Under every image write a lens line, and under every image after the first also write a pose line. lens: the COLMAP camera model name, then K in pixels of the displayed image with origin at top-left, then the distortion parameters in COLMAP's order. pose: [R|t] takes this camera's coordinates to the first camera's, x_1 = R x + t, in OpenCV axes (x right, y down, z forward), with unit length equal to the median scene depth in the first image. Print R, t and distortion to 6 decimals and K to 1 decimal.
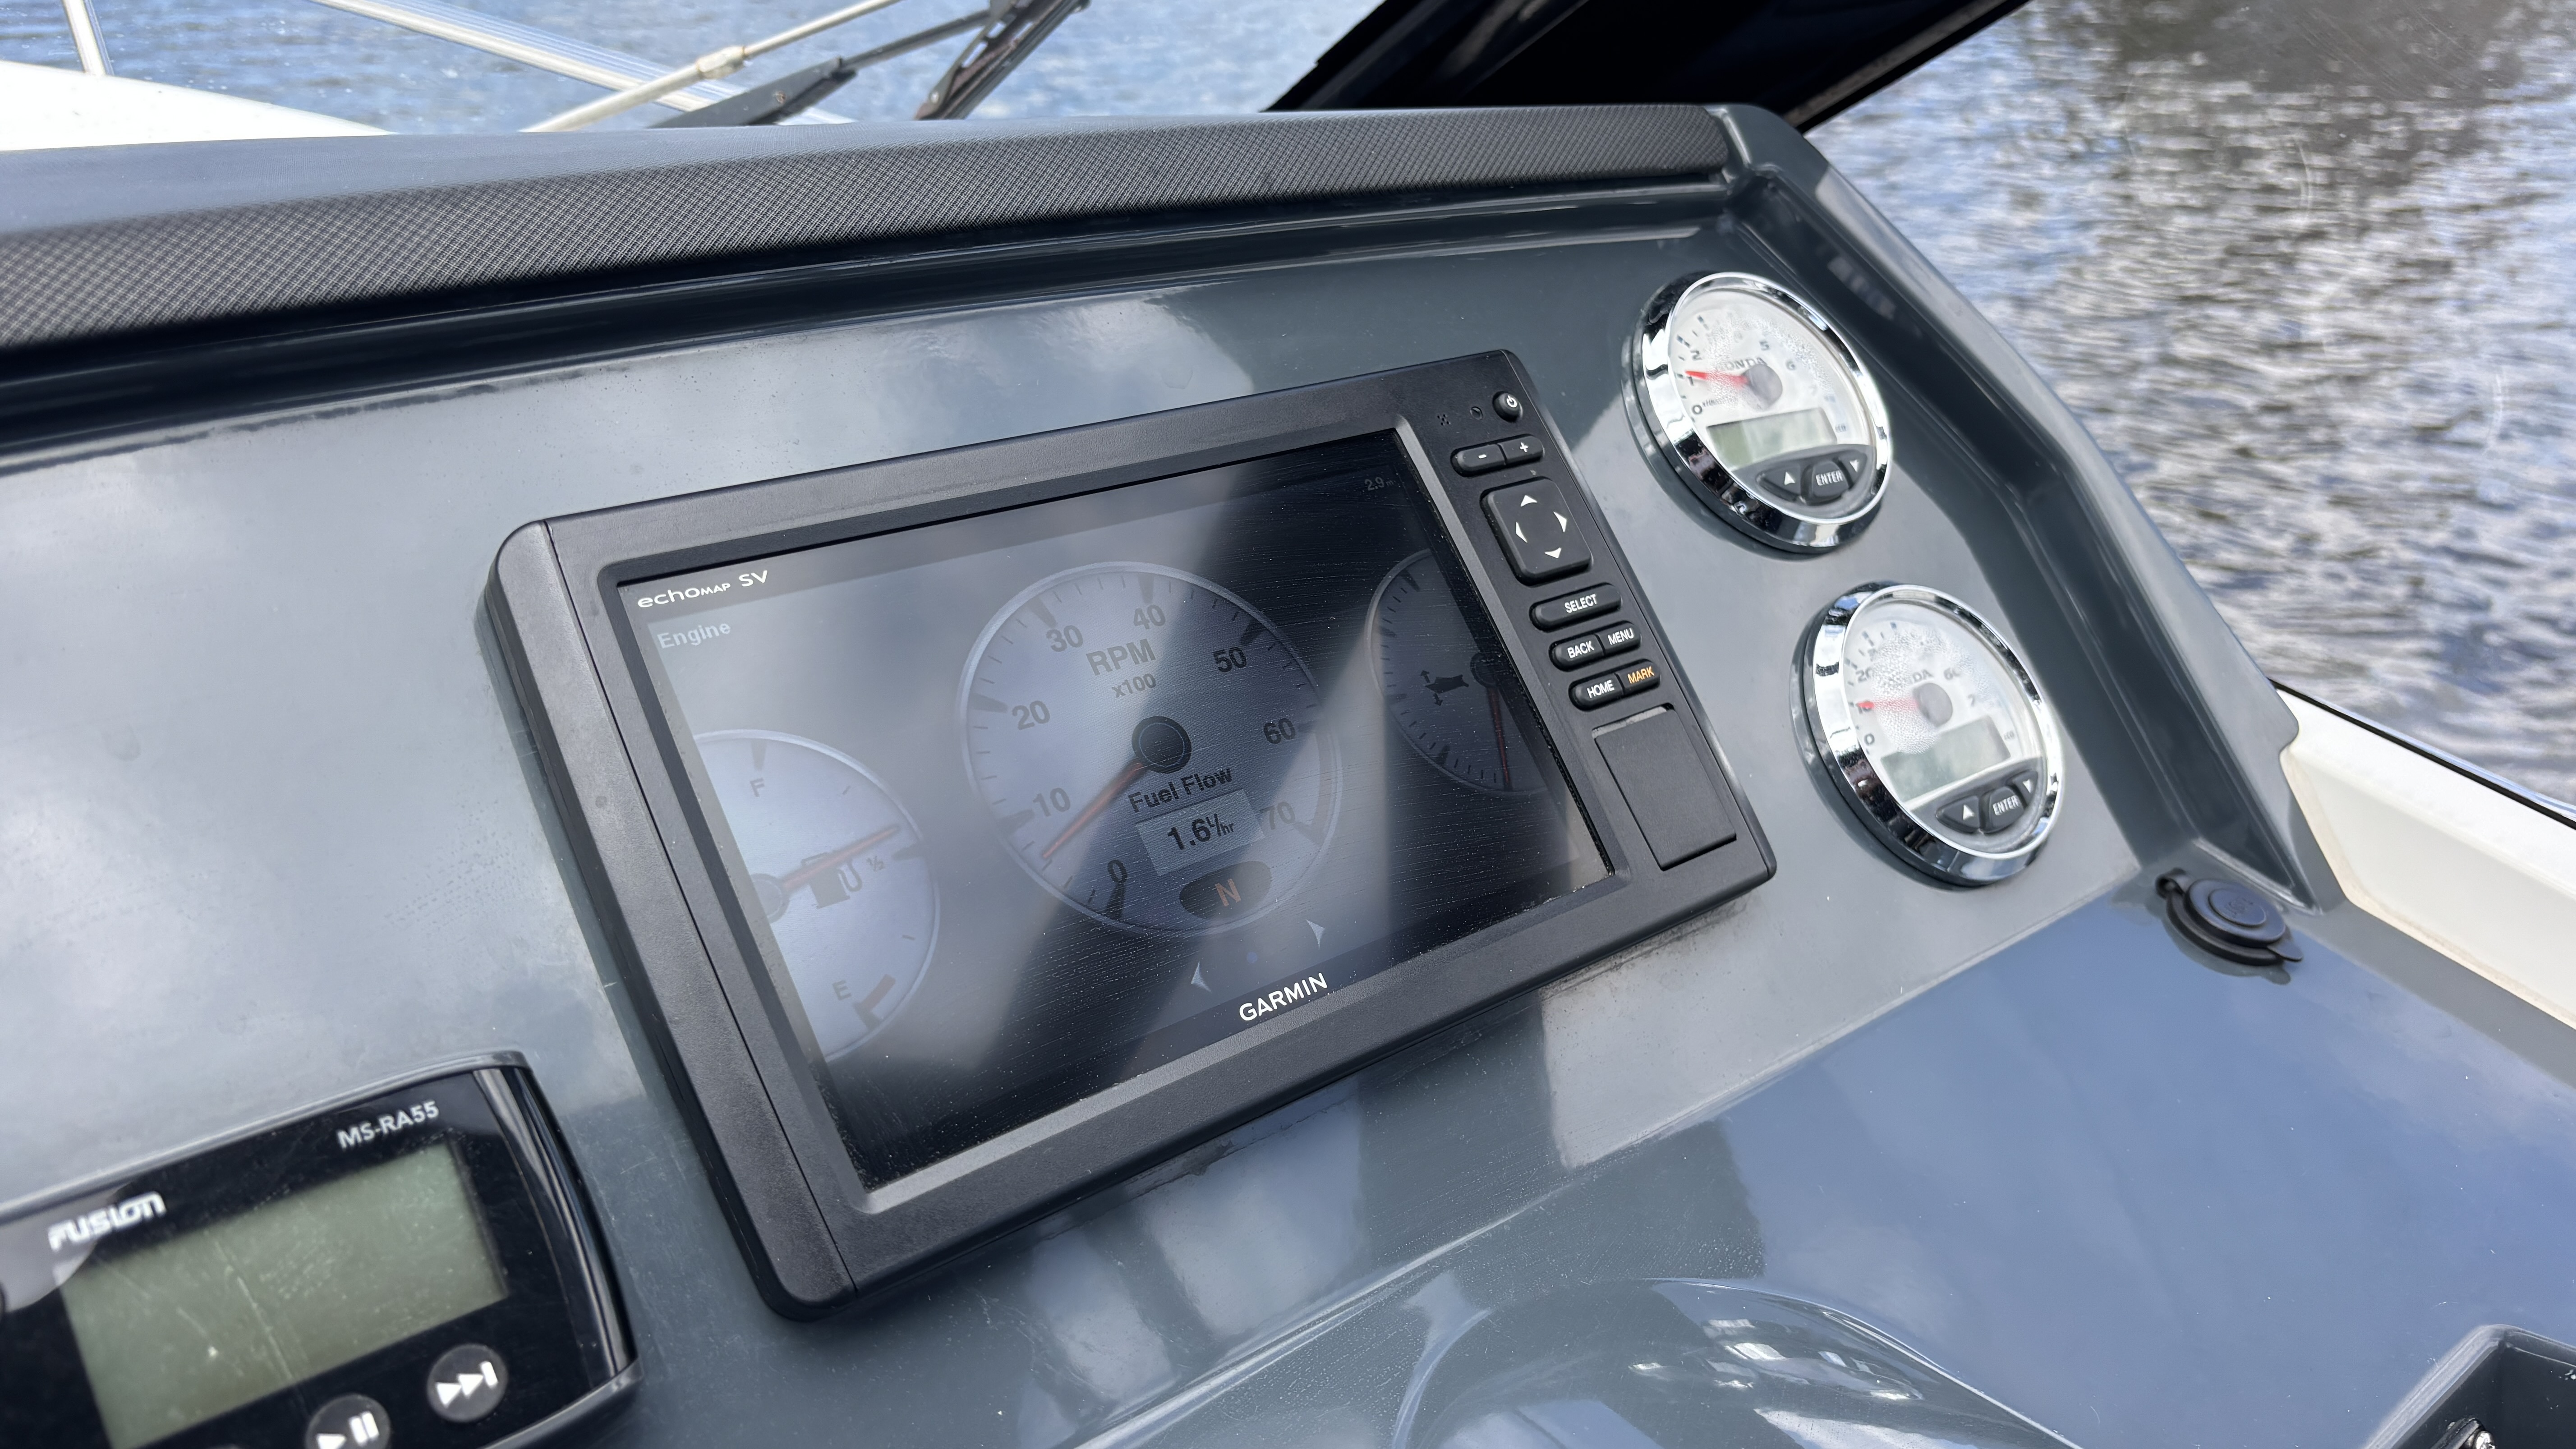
lens RADIAL K [[1910.1, 0, 1288.0], [0, 1910.1, 724.5], [0, 0, 1]] dist [0.006659, 0.003199]
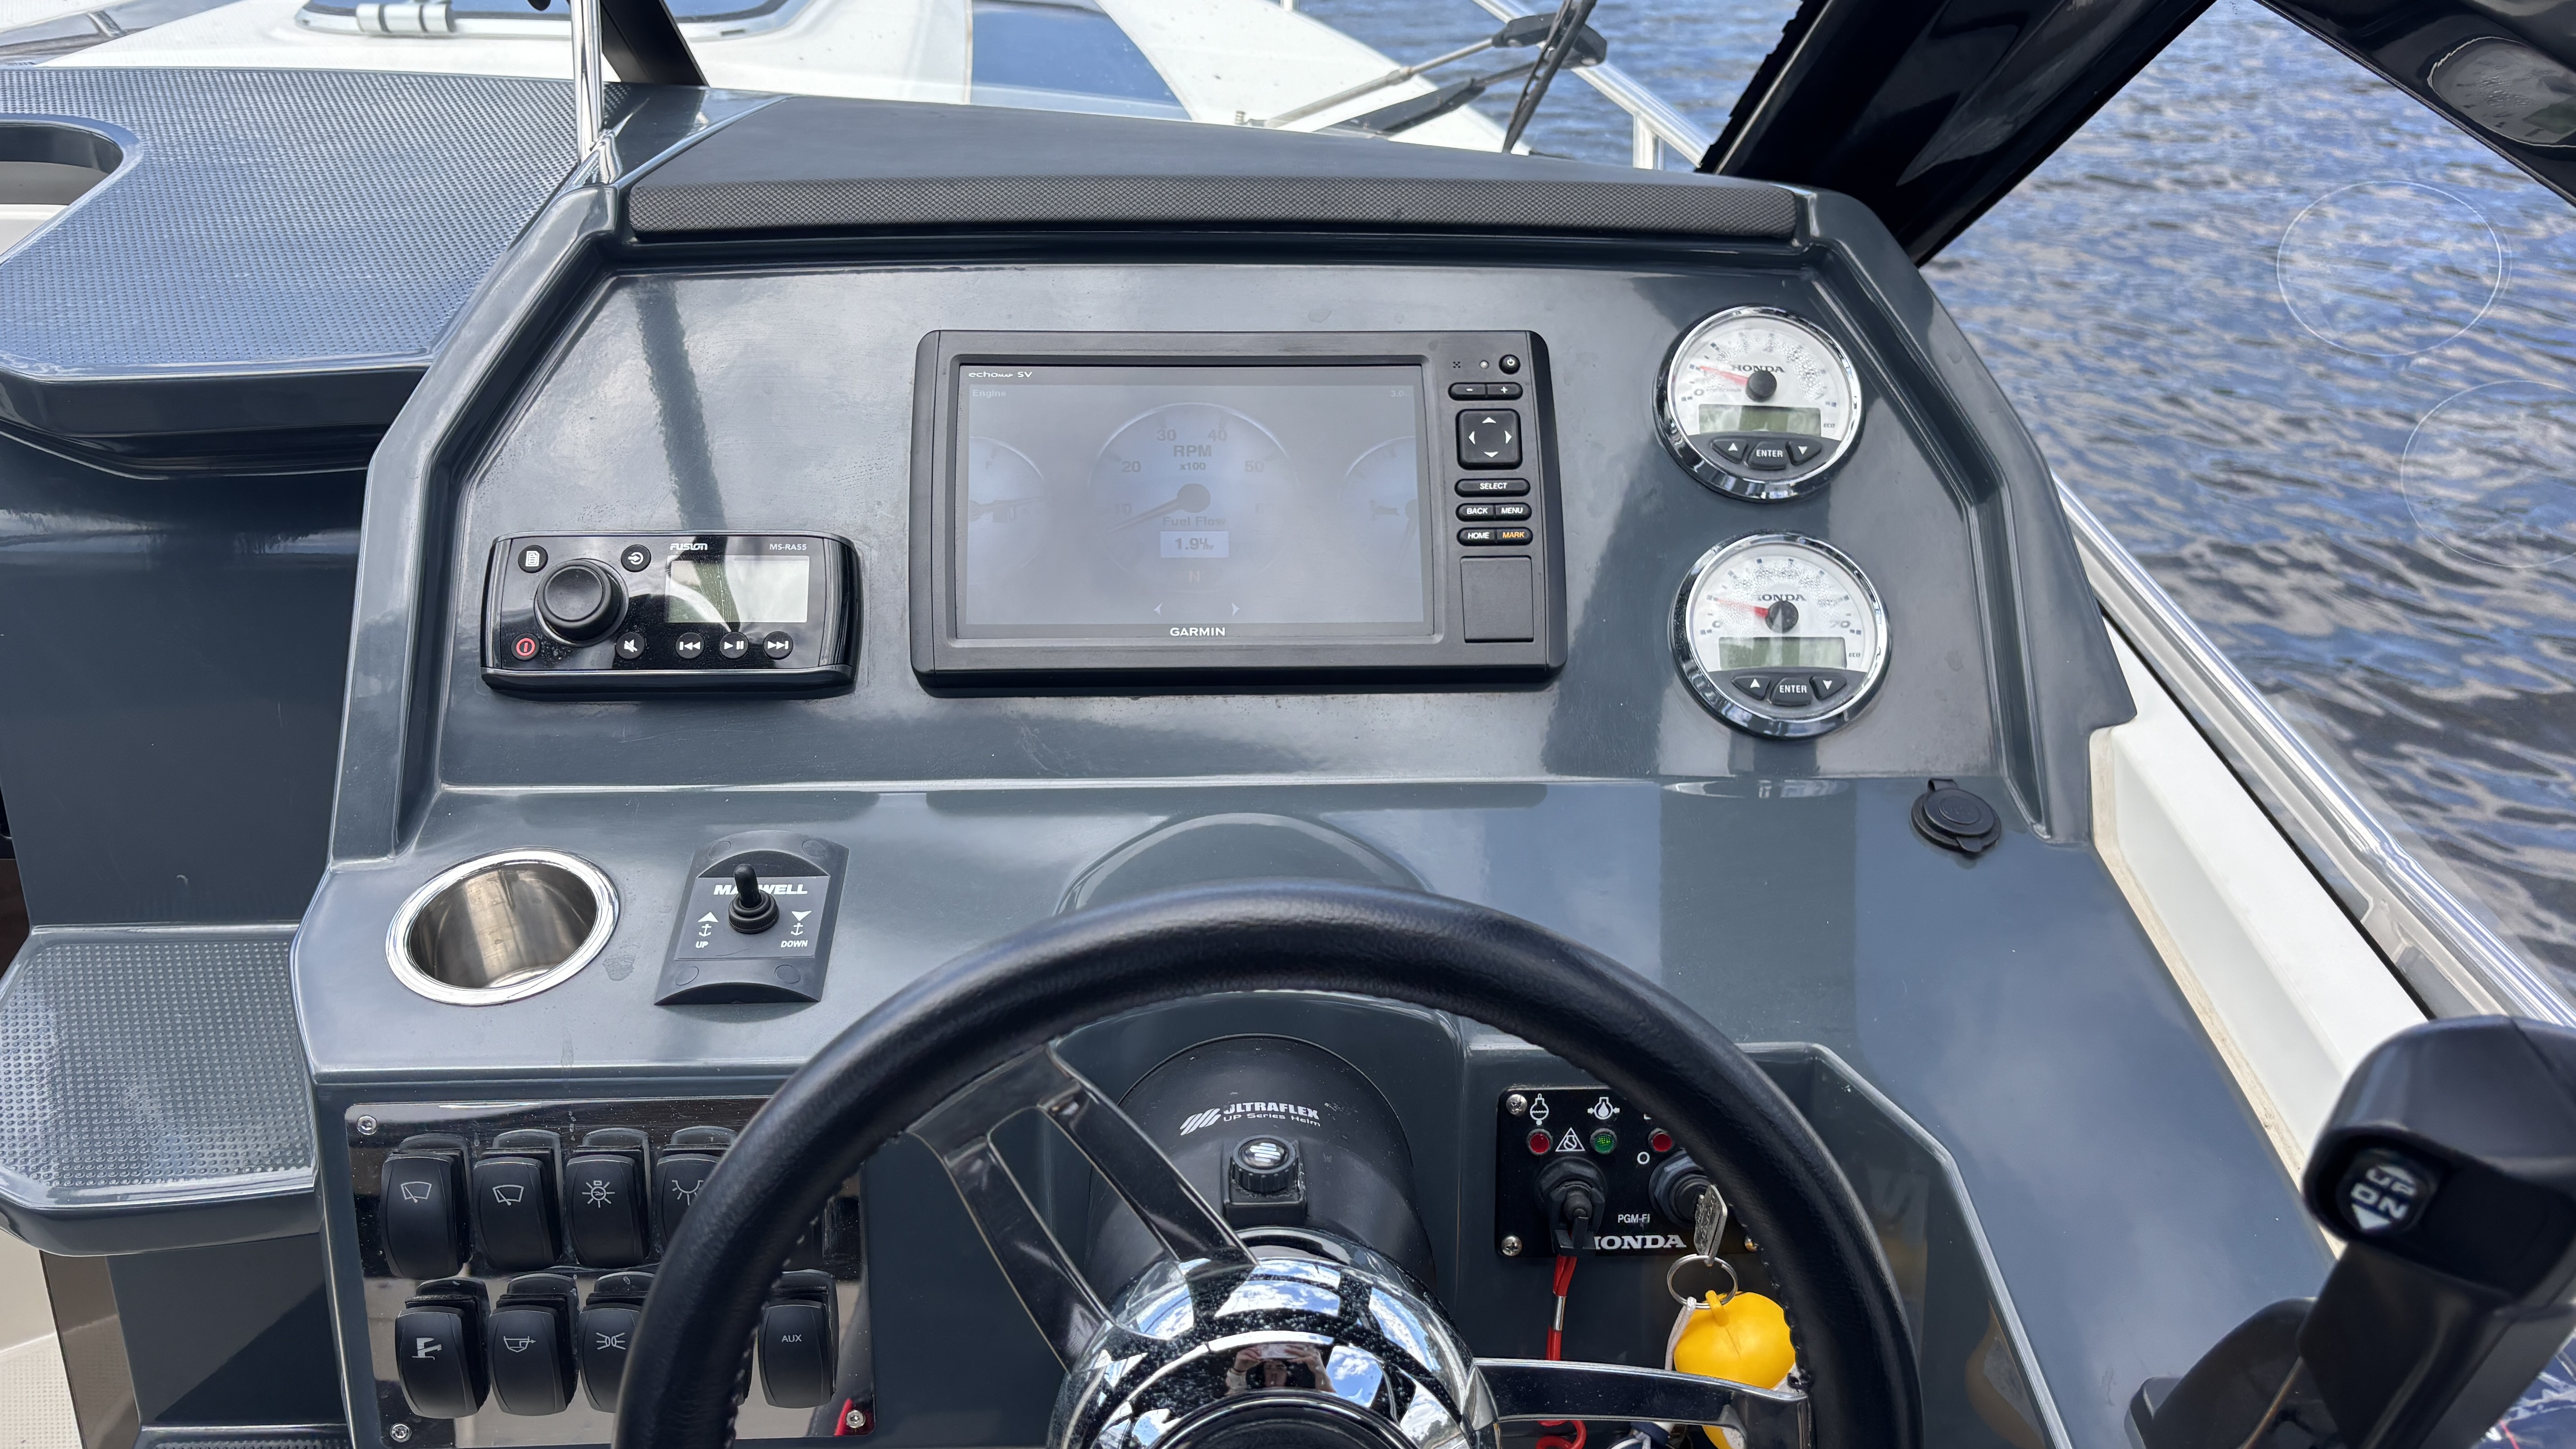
lens RADIAL K [[1910.1, 0, 1288.0], [0, 1910.1, 724.5], [0, 0, 1]] dist [0.006659, 0.003199]
pose [[0.804301, 0.250319, -0.538926, 0.970903], [-0.240005, 0.966521, 0.090741, 0.029896], [0.543597, 0.056362, 0.837452, -0.482409]]
